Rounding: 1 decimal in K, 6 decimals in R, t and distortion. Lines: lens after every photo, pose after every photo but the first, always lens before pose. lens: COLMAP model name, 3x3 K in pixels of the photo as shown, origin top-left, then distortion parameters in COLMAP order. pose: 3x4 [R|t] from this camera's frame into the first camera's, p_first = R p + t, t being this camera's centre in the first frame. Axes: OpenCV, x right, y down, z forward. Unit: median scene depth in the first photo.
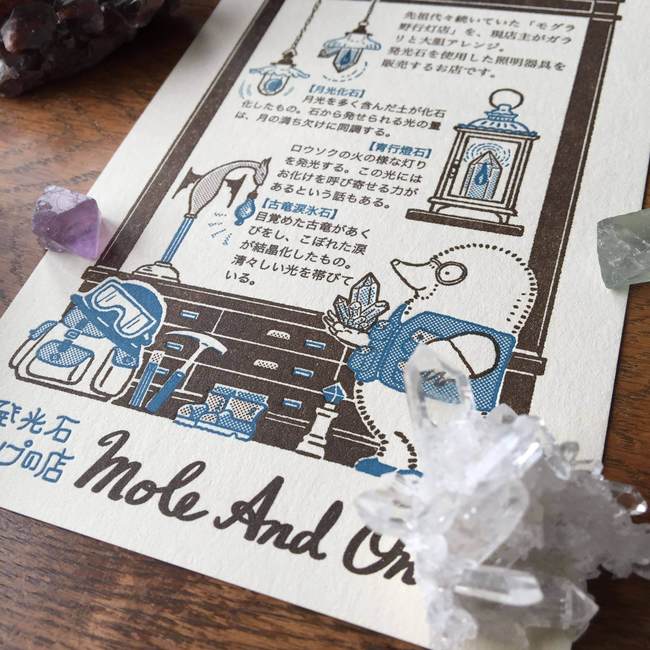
lens RADIAL K [[757.4, 0, 322.5], [0, 757.4, 328.4], [0, 0, 1]] dist [0.014415, 0.000000]
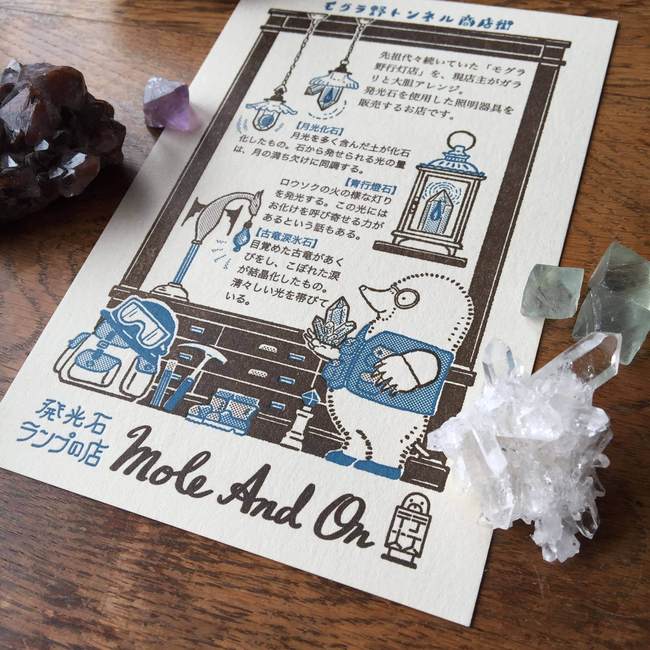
lens RADIAL K [[757.4, 0, 324.9], [0, 757.4, 325.3], [0, 0, 1]] dist [0.014415, 0.000000]
pose [[0.999987, 0.004056, -0.003046, 0.037532], [-0.003800, 0.996796, 0.079890, -0.122691], [0.003361, -0.079878, 0.996799, -0.234668]]
